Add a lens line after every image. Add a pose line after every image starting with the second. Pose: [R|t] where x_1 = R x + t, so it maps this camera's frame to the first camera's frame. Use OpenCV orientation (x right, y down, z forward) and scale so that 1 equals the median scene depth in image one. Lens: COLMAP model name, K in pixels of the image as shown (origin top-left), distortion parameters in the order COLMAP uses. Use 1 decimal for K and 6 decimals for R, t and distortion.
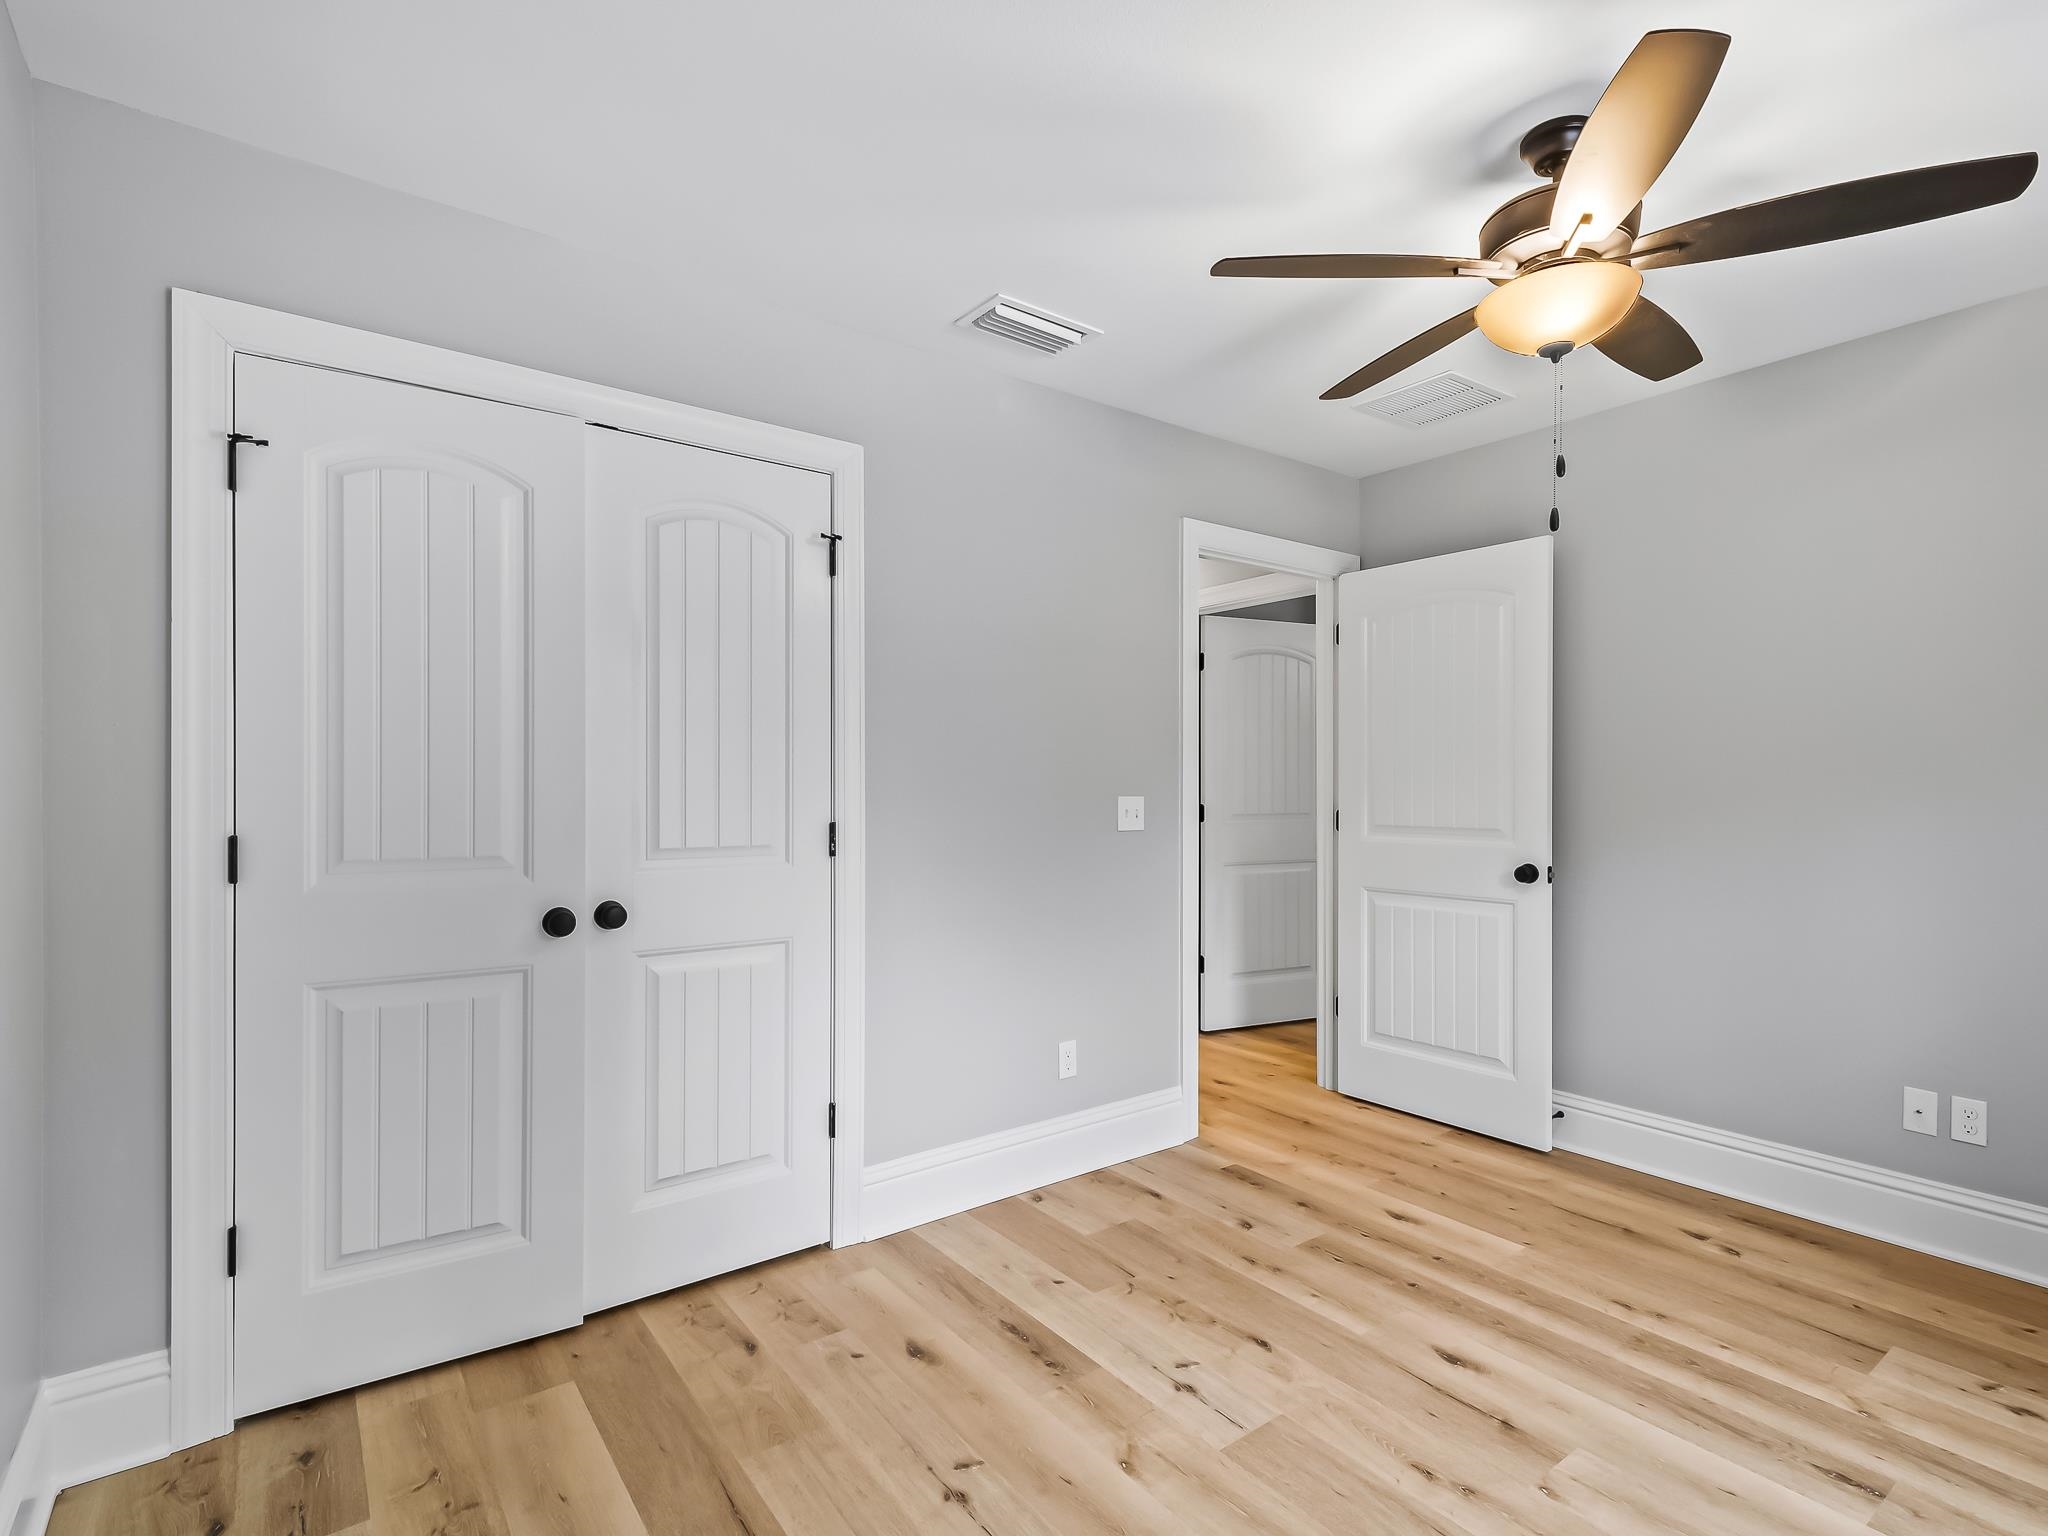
lens RADIAL K [[1002.3, 0, 1054.4], [0, 1002.3, 786.5], [0, 0, 1]] dist [0.023277, -0.011444]
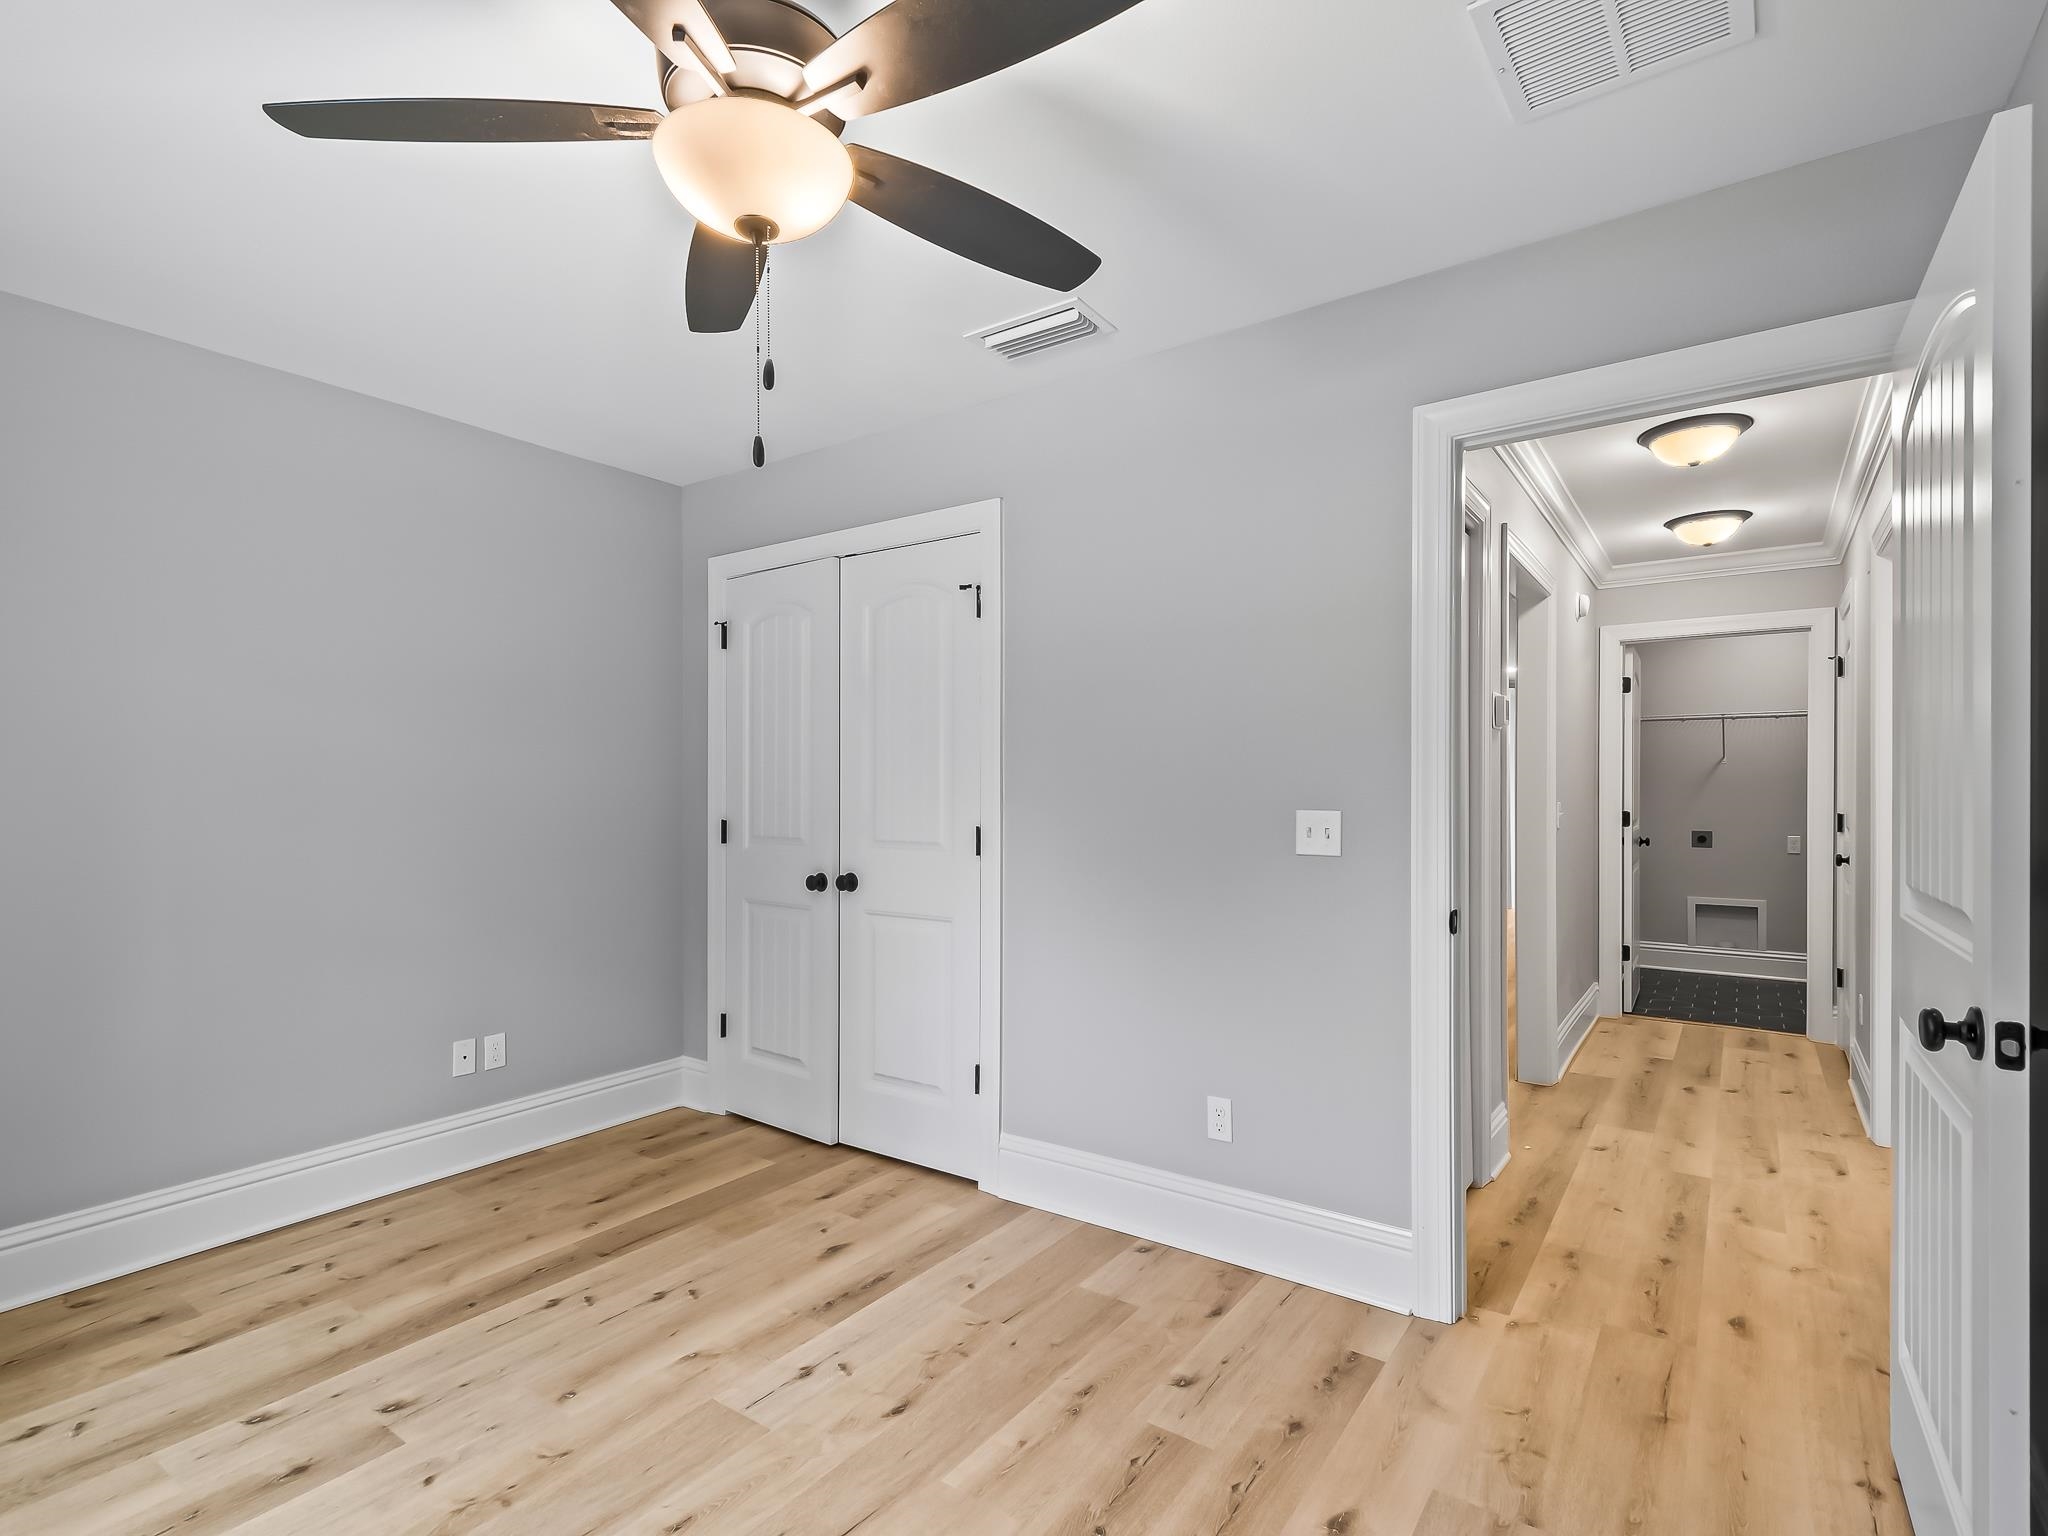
lens RADIAL K [[1010.8, 0, 1016.0], [0, 1010.8, 785.4], [0, 0, 1]] dist [0.002247, -0.000150]
pose [[0.291791, -0.006724, -0.956458, 0.986389], [-0.000542, 0.999974, -0.007195, -0.004643], [0.956482, 0.002618, 0.291780, 0.739303]]
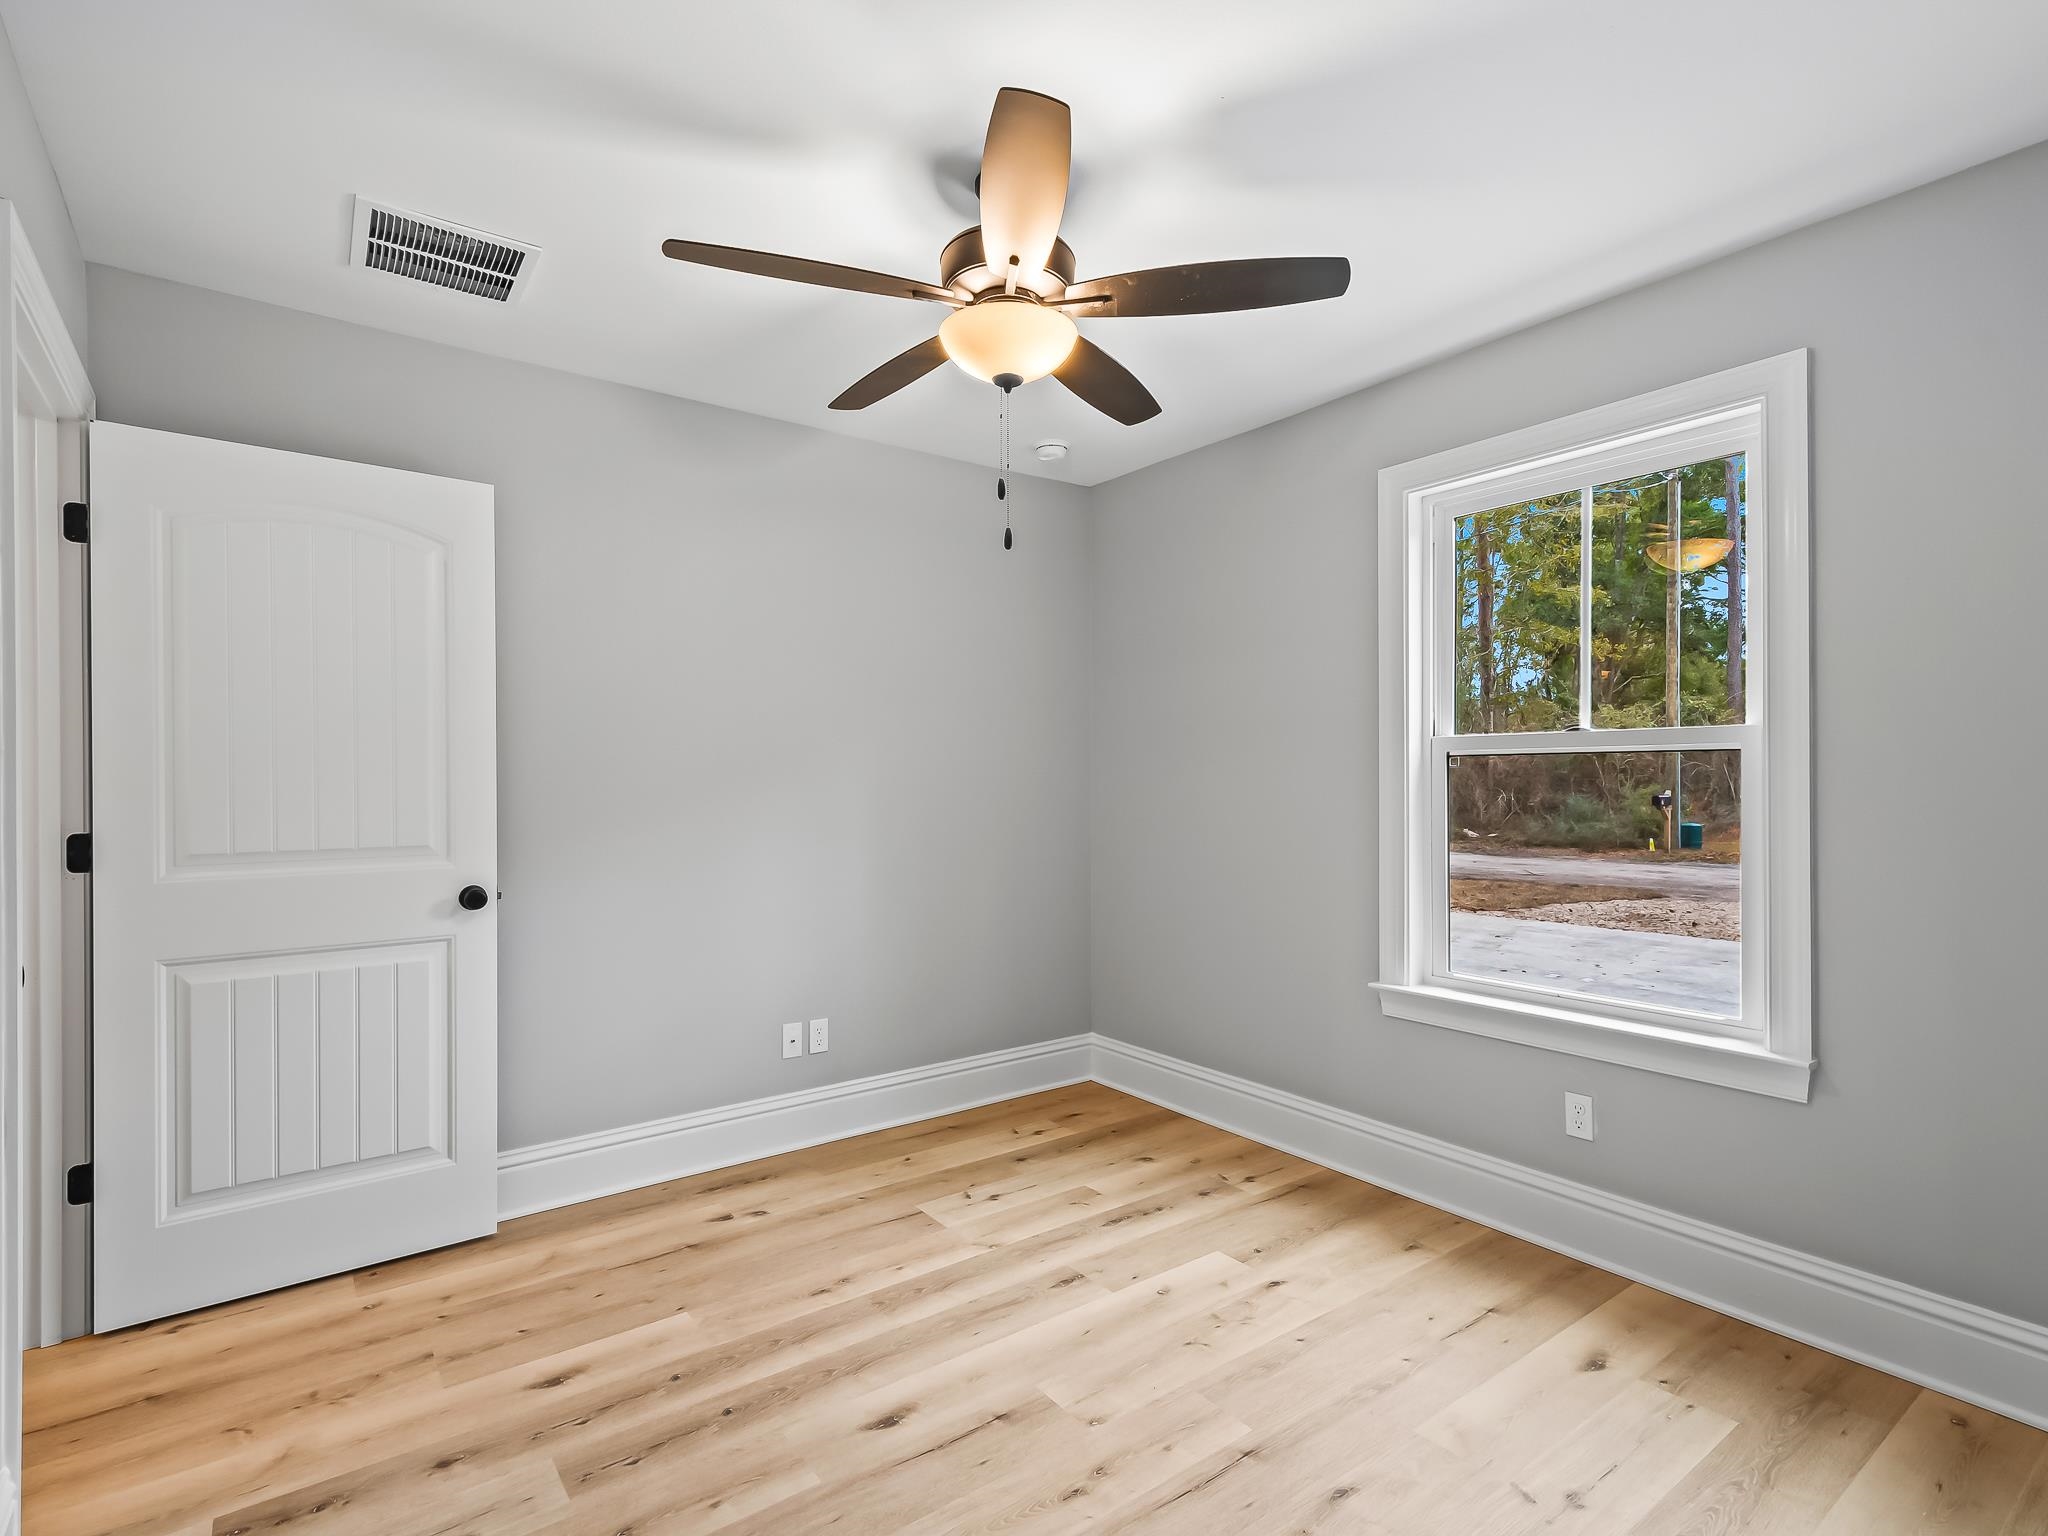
lens RADIAL K [[1003.2, 0, 1015.7], [0, 1003.2, 779.0], [0, 0, 1]] dist [0.010523, -0.001026]
pose [[0.021411, 0.000747, 0.999770, -0.437049], [0.006198, 0.999980, -0.000880, -0.006589], [-0.999752, 0.006216, 0.021406, 0.745109]]
